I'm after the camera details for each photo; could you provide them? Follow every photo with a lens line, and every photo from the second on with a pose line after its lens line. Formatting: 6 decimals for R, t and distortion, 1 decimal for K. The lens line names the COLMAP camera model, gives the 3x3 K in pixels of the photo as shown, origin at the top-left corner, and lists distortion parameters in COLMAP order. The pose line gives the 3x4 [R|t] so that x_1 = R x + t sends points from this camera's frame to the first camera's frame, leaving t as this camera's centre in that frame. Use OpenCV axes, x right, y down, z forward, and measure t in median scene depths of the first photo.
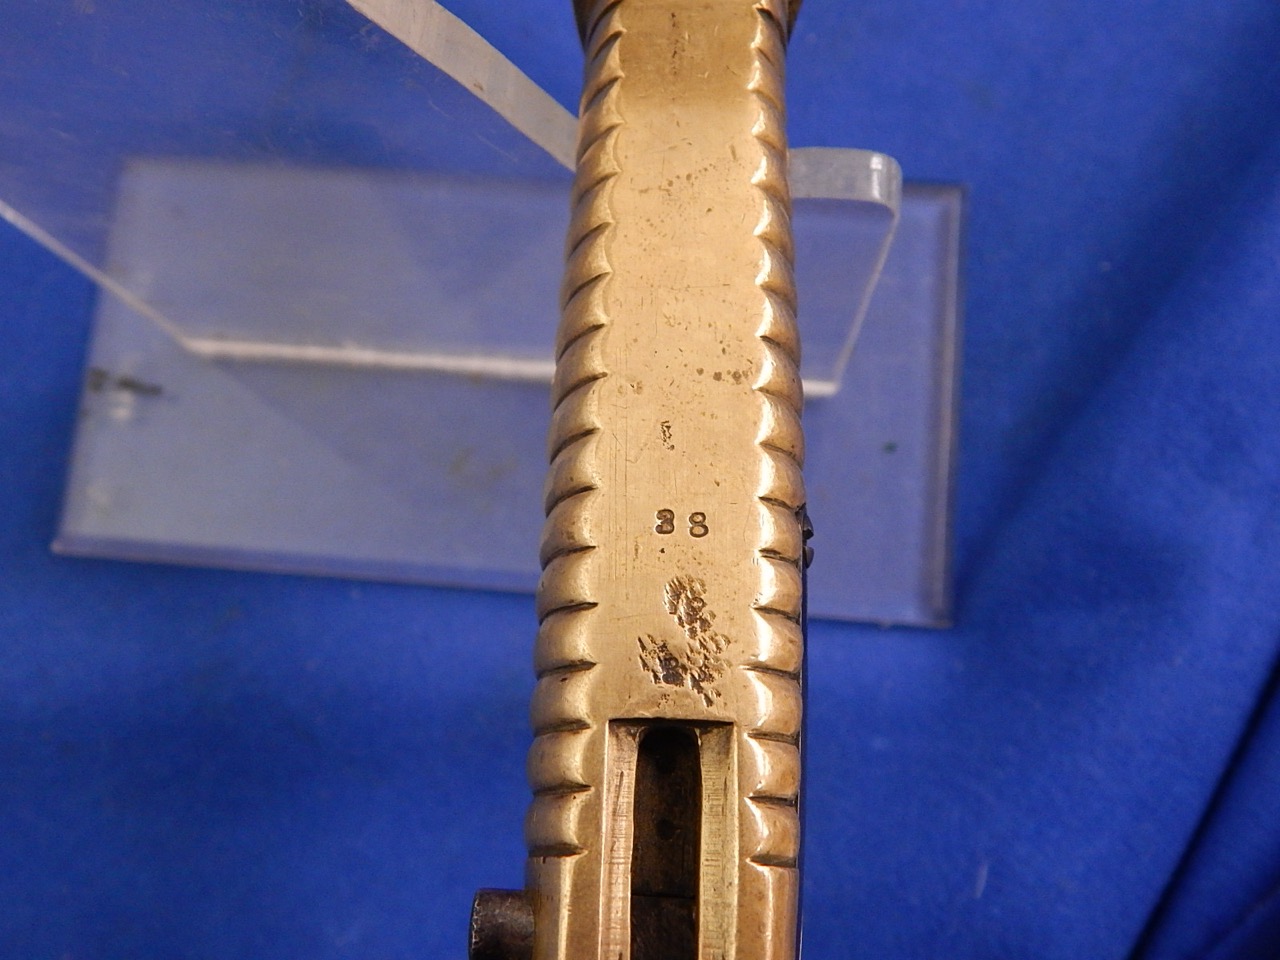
lens RADIAL K [[1293.1, 0, 640.0], [0, 1293.1, 480.0], [0, 0, 1]] dist [-0.002937, 0.002330]
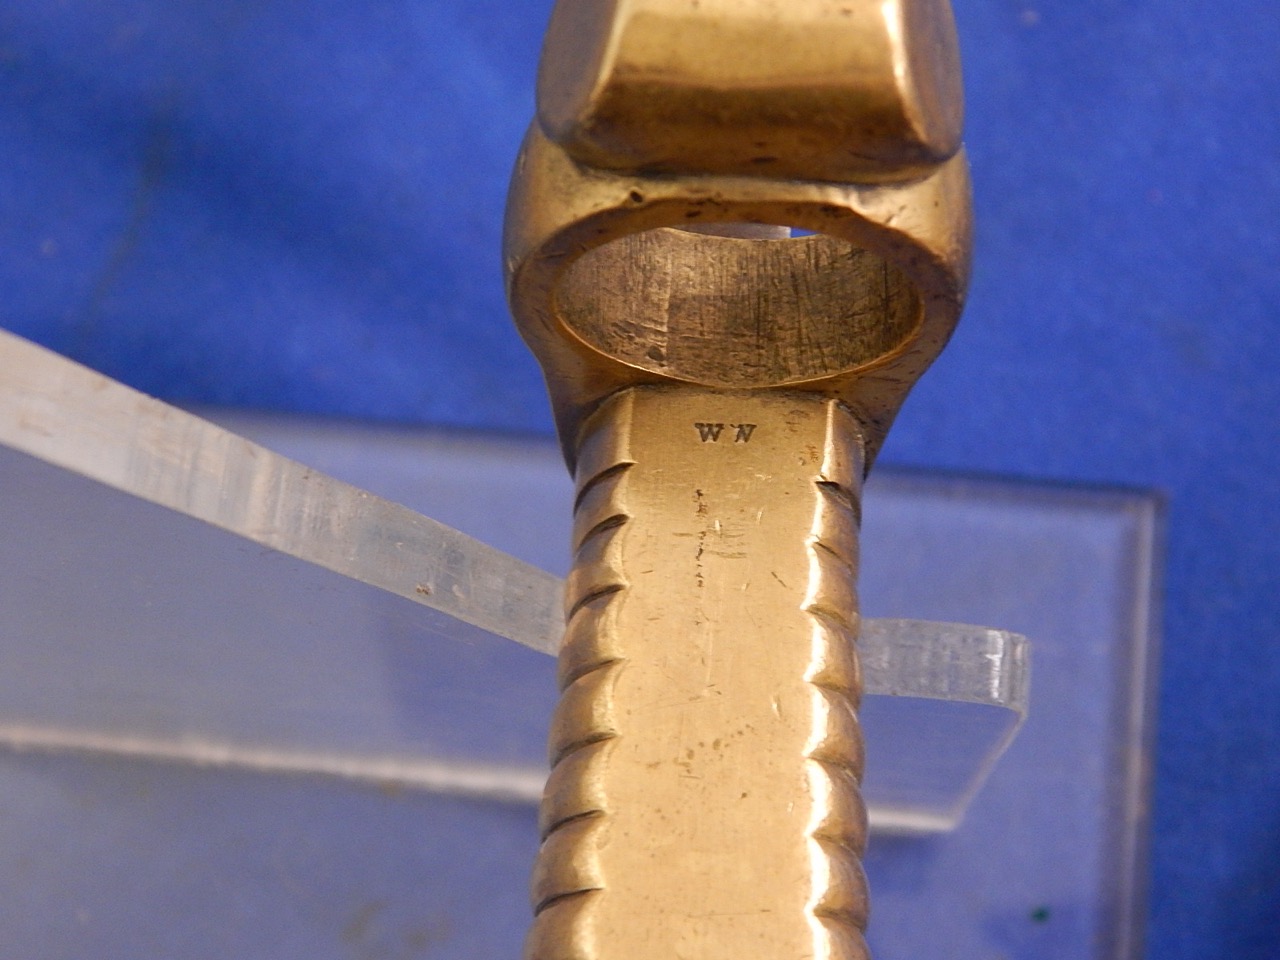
lens RADIAL K [[2305.4, 0, 640.0], [0, 2305.4, 480.0], [0, 0, 1]] dist [-0.174033, 0.152617]
pose [[0.999818, 0.018258, -0.005520, -0.000081], [-0.018729, 0.994506, -0.102989, -0.246970], [0.003610, 0.103074, 0.994667, -0.275936]]
